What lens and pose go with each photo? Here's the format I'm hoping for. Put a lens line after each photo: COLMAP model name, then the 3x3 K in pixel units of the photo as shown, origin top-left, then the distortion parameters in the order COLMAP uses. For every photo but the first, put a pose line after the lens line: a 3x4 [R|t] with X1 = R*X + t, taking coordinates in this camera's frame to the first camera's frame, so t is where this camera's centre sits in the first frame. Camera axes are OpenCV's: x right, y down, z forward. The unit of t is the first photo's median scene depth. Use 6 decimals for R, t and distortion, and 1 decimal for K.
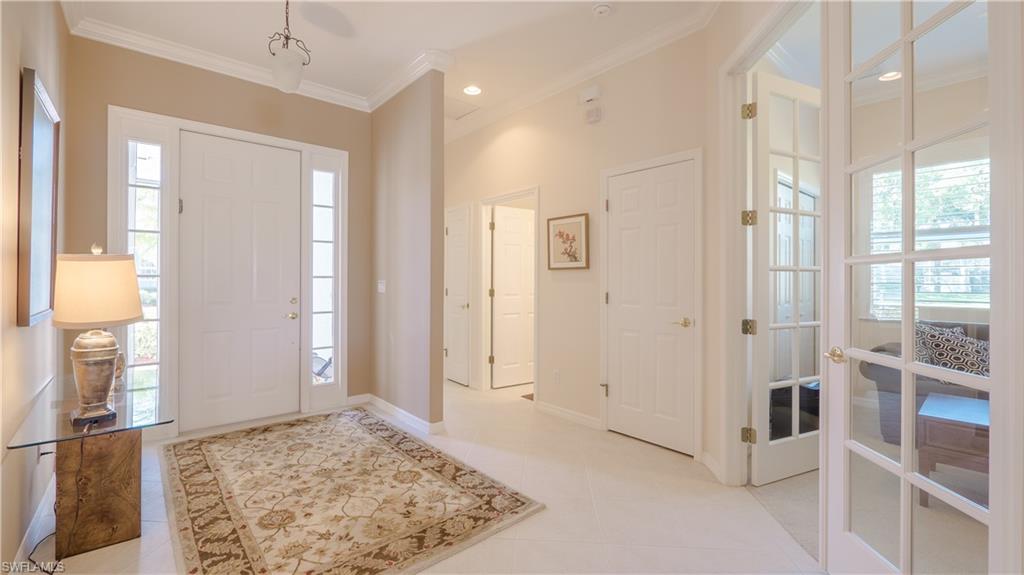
lens RADIAL K [[426.5, 0, 511.7], [0, 426.5, 281.9], [0, 0, 1]] dist [-0.007633, 0.000009]
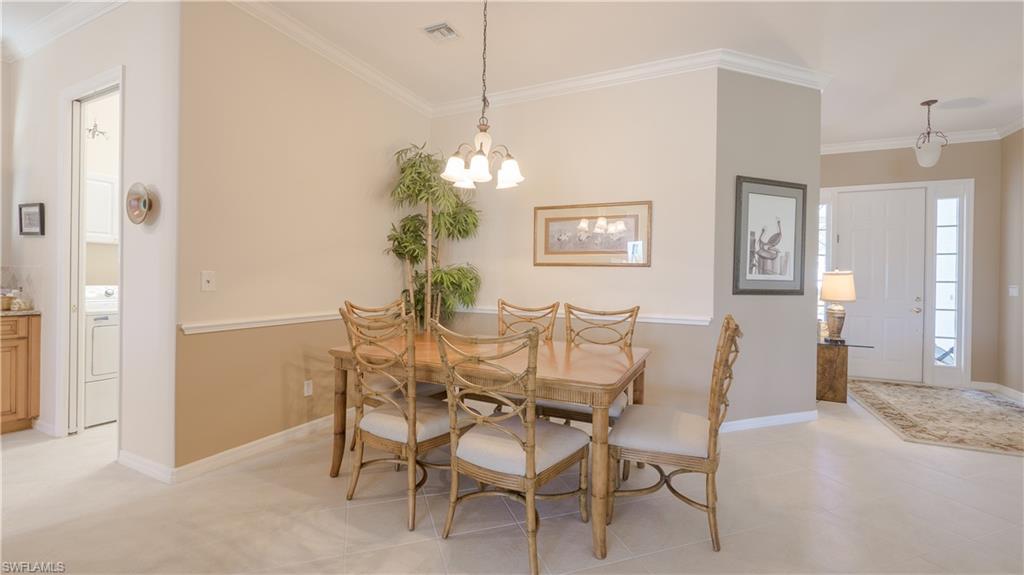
lens RADIAL K [[426.5, 0, 512.3], [0, 426.5, 284.7], [0, 0, 1]] dist [-0.007633, 0.000009]
pose [[0.392452, 0.004071, -0.919763, 0.211828], [-0.010791, 0.999942, -0.000179, 0.011382], [0.919709, 0.009995, 0.392473, -0.693222]]
